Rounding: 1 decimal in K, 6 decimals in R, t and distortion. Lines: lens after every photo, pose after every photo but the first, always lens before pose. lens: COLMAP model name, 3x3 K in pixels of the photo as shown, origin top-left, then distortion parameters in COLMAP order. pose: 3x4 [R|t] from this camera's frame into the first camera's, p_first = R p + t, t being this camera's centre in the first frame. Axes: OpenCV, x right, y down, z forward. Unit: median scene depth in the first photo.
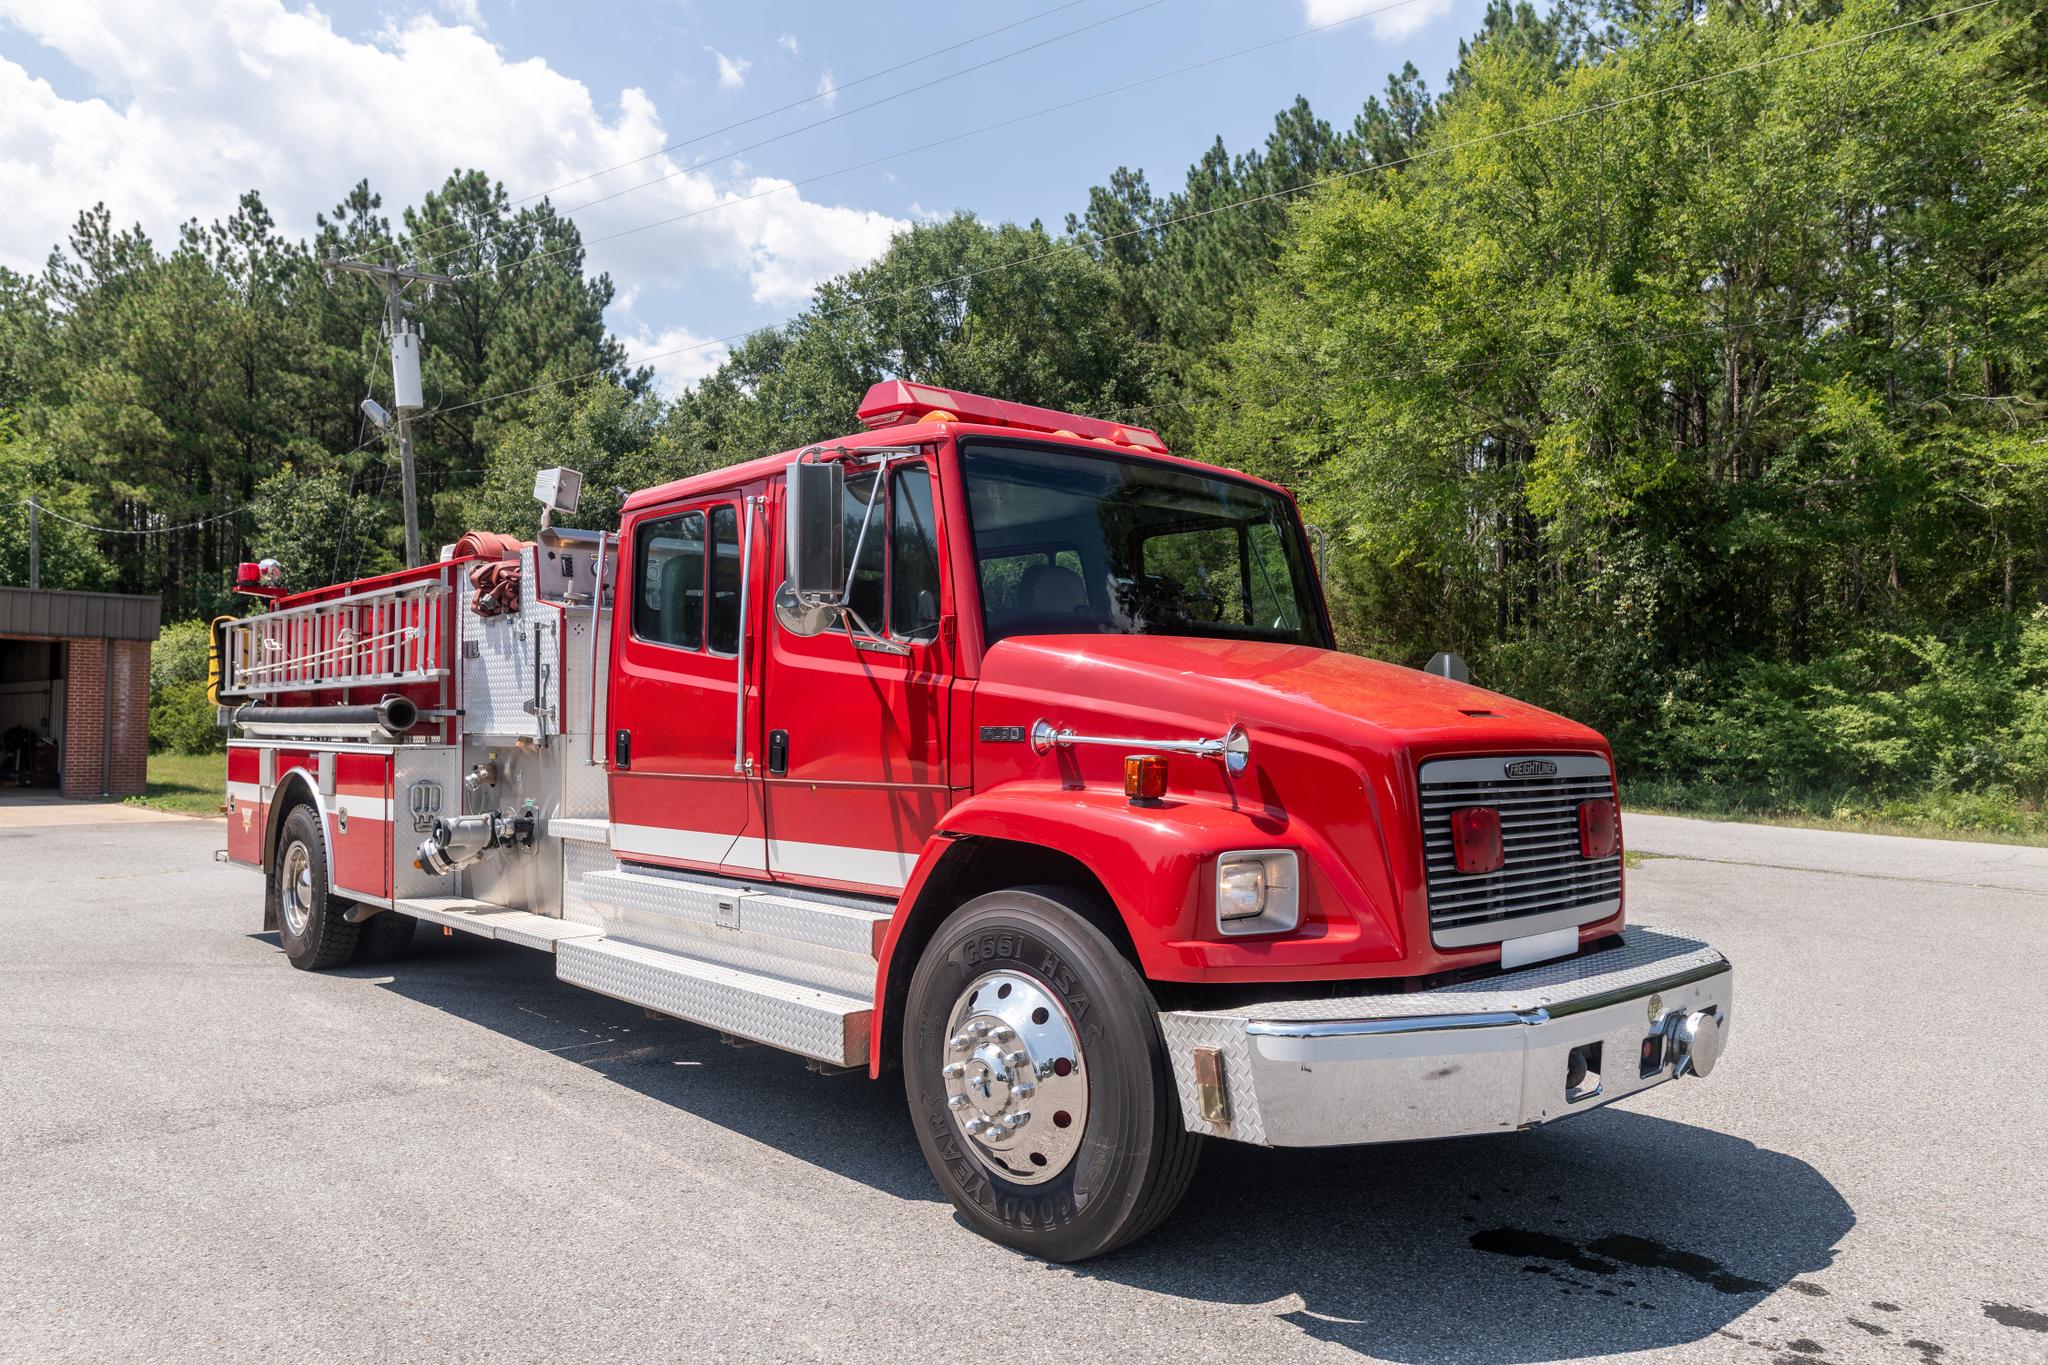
lens RADIAL K [[1393.2, 0, 1010.6], [0, 1393.2, 690.9], [0, 0, 1]] dist [0.002255, -0.003925]
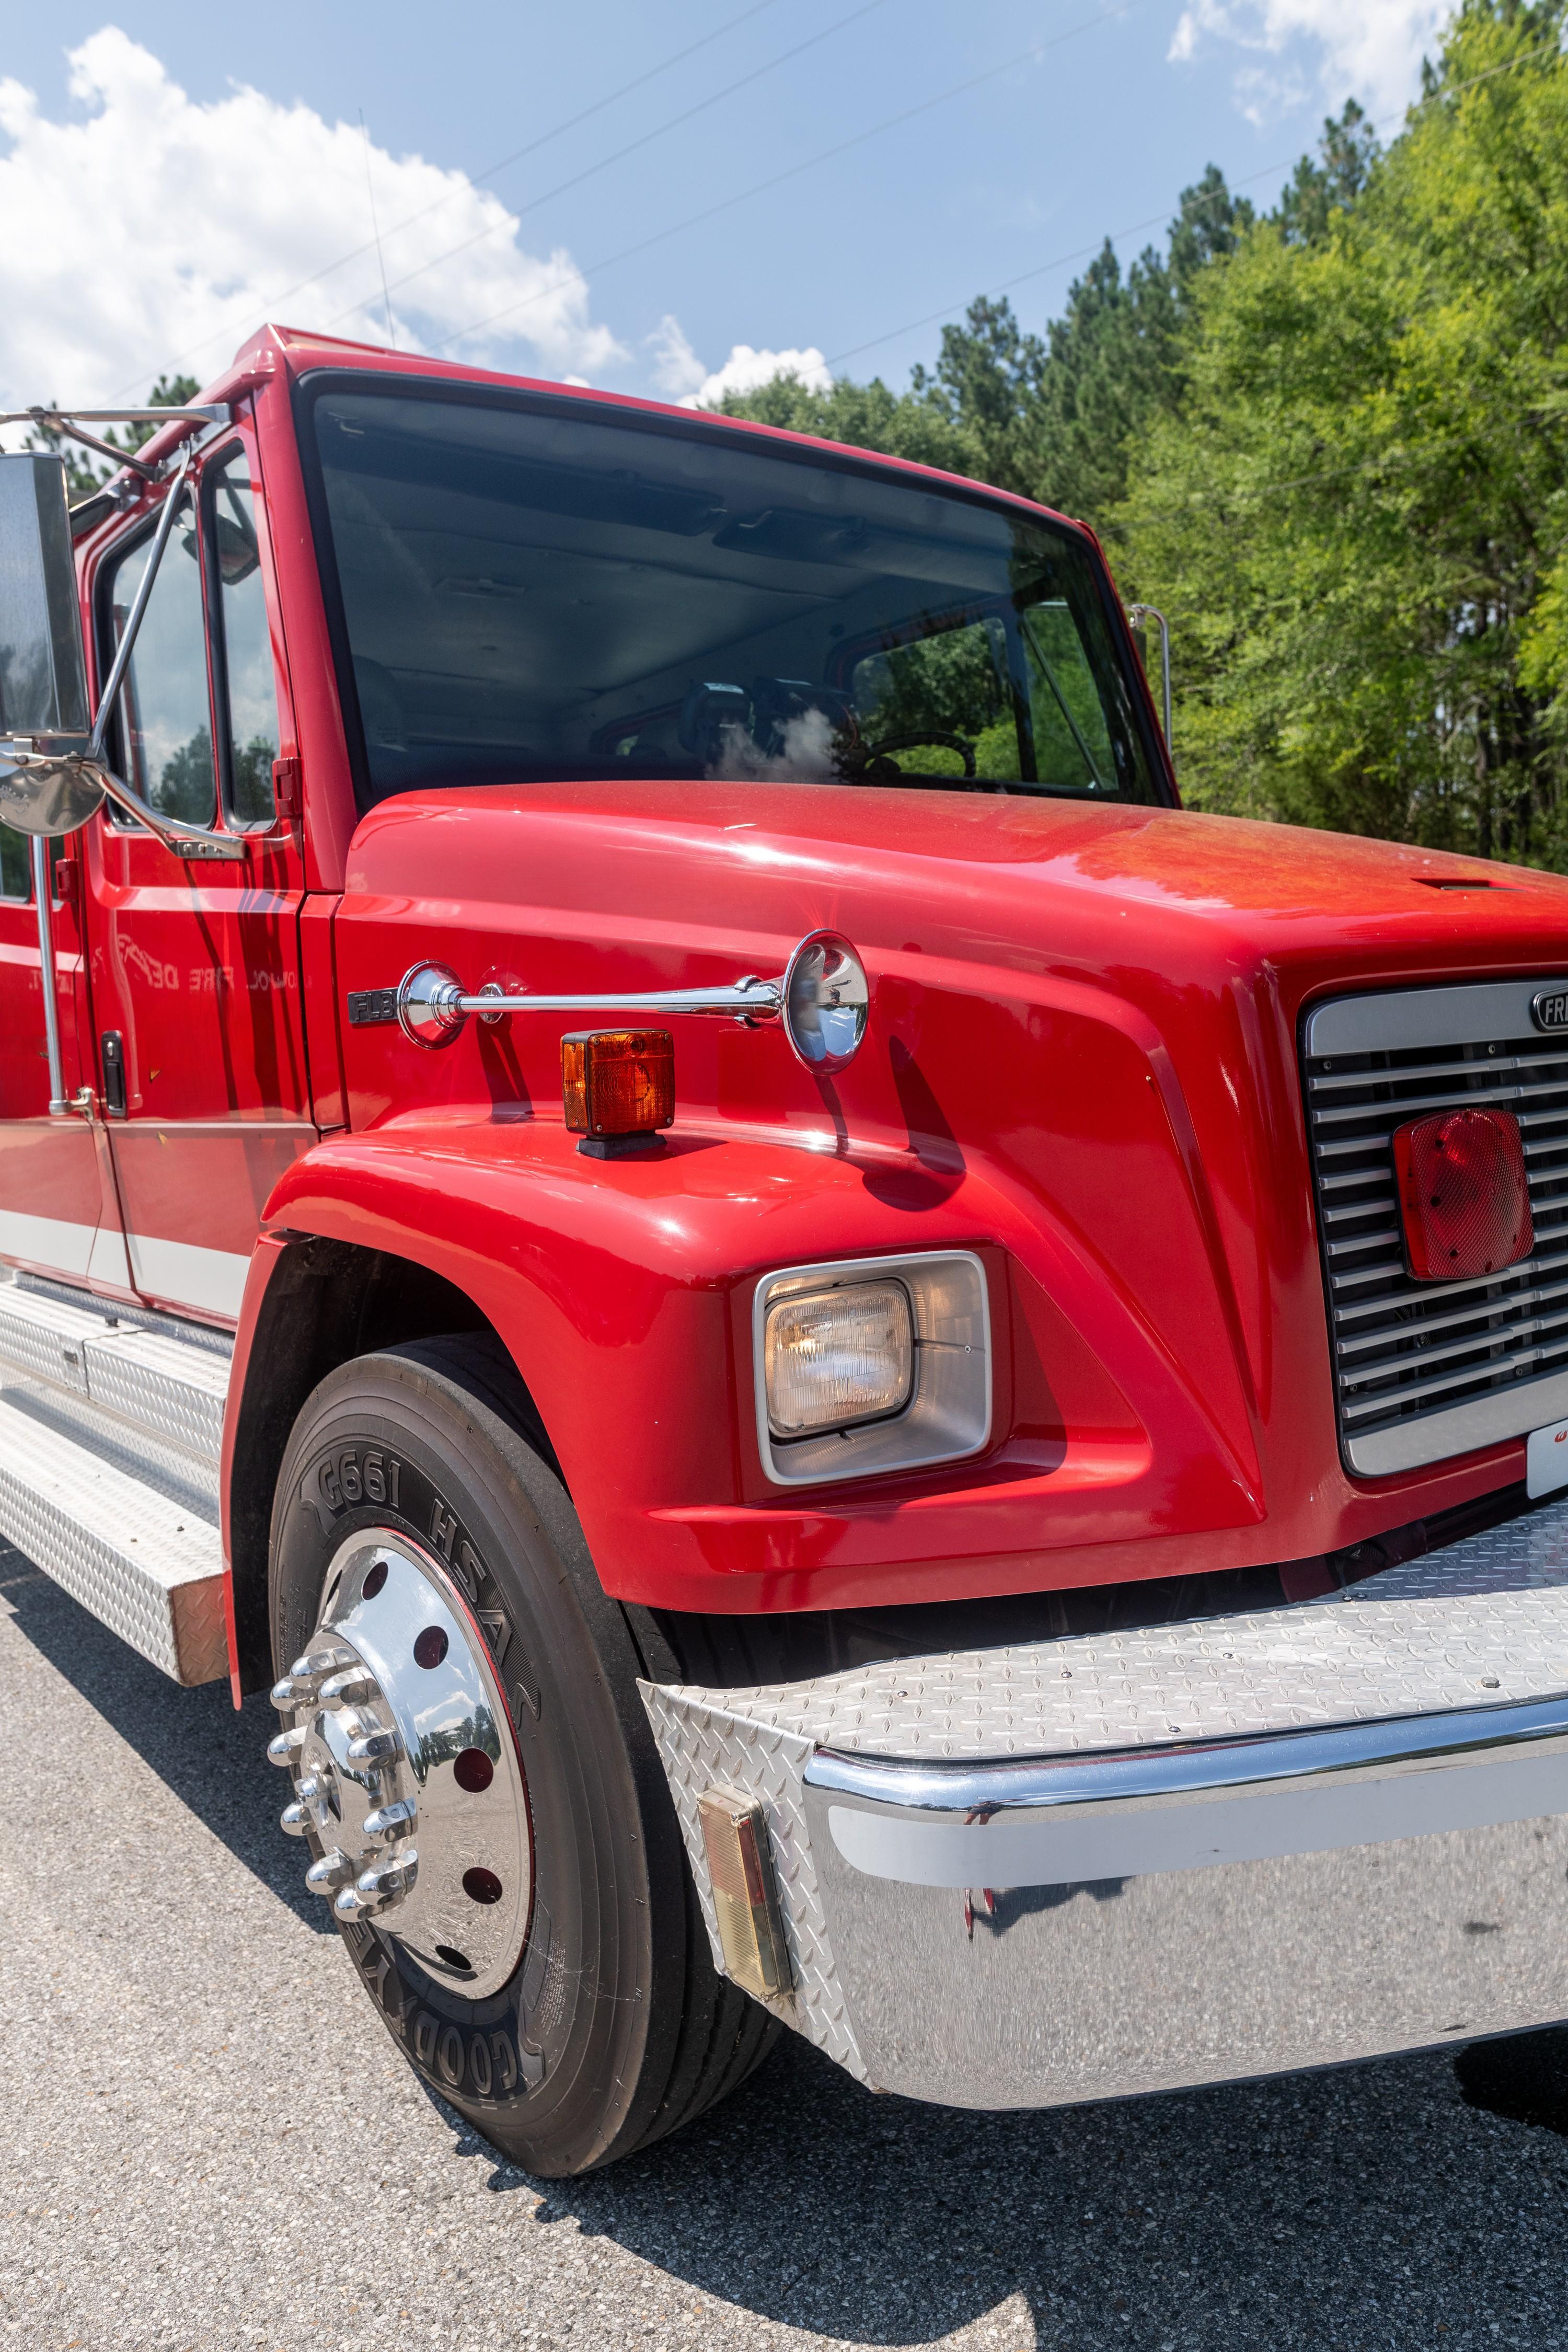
lens RADIAL K [[1600.0, 0, 786.4], [0, 1600.0, 1191.2], [0, 0, 1]] dist [0.002255, -0.003925]
pose [[0.995592, -0.054116, -0.076605, 0.078343], [0.063429, 0.990141, 0.124887, 0.016585], [0.069091, -0.129195, 0.989209, 0.235753]]
